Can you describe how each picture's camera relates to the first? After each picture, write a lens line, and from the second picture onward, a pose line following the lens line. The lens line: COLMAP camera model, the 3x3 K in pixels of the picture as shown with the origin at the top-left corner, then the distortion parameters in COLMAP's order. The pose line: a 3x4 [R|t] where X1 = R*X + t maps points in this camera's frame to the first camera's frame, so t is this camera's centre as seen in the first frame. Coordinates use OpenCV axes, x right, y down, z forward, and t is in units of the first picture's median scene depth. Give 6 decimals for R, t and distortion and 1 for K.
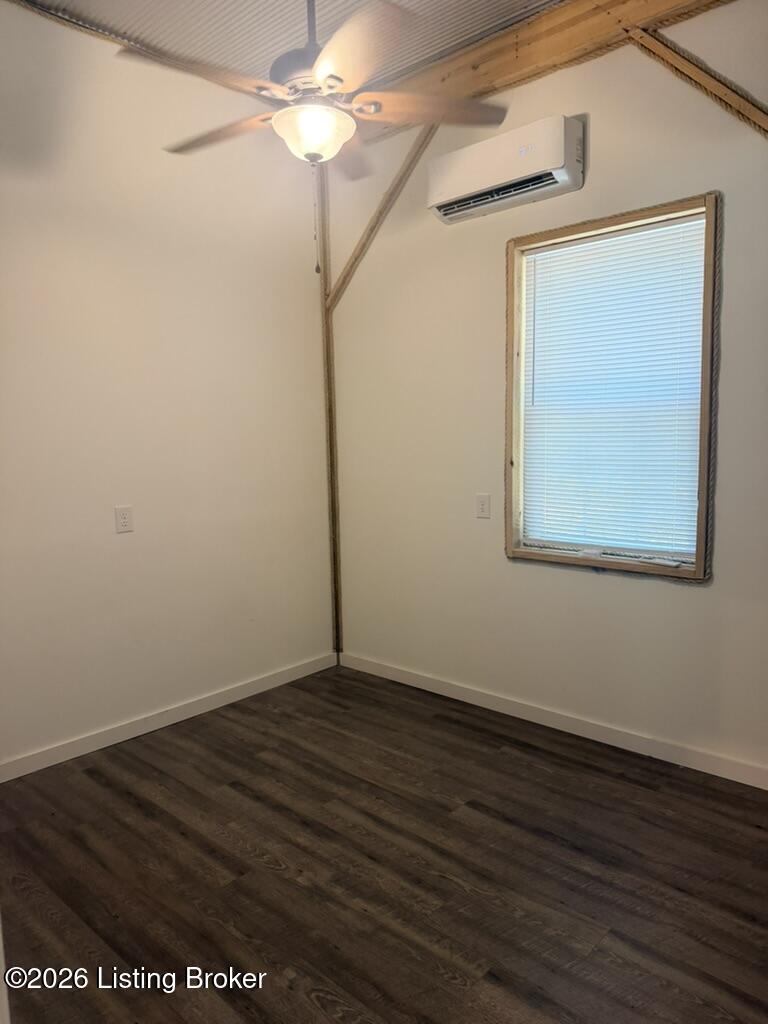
lens RADIAL K [[717.8, 0, 384.0], [0, 717.8, 512.0], [0, 0, 1]] dist [0.011244, -0.022833]
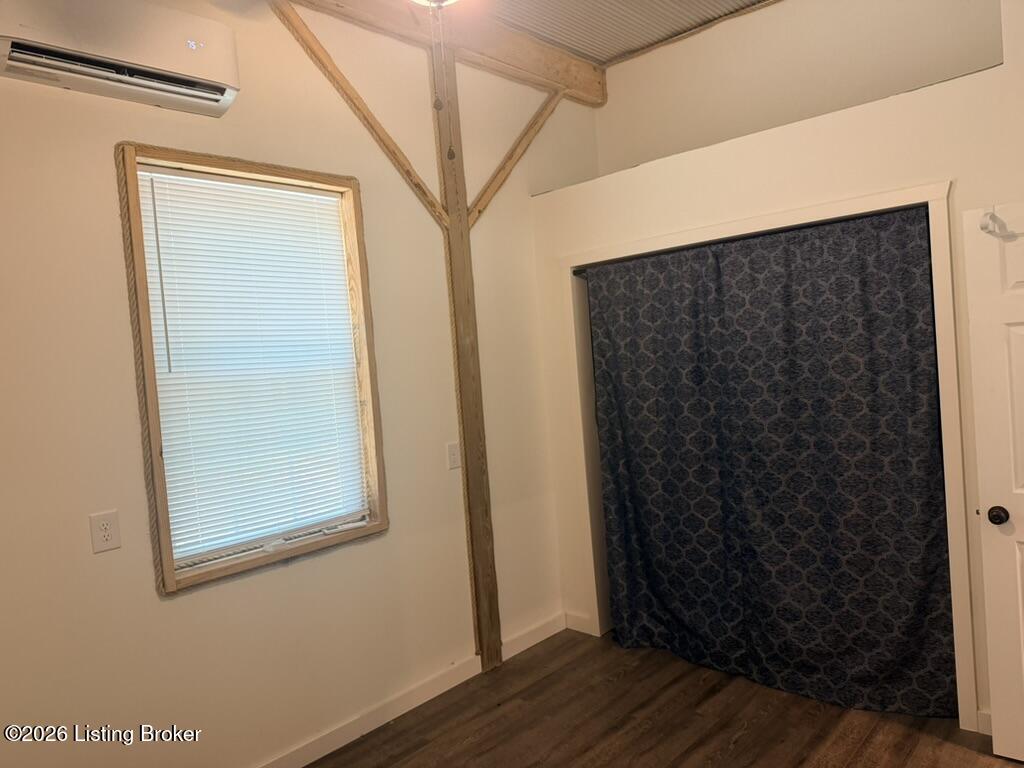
lens RADIAL K [[717.8, 0, 509.7], [0, 717.8, 384.2], [0, 0, 1]] dist [0.011244, -0.022833]
pose [[-0.006391, -0.010858, 0.999921, -0.579069], [0.193228, 0.981082, 0.011888, -0.088050], [-0.981133, 0.193289, -0.004172, 0.737785]]
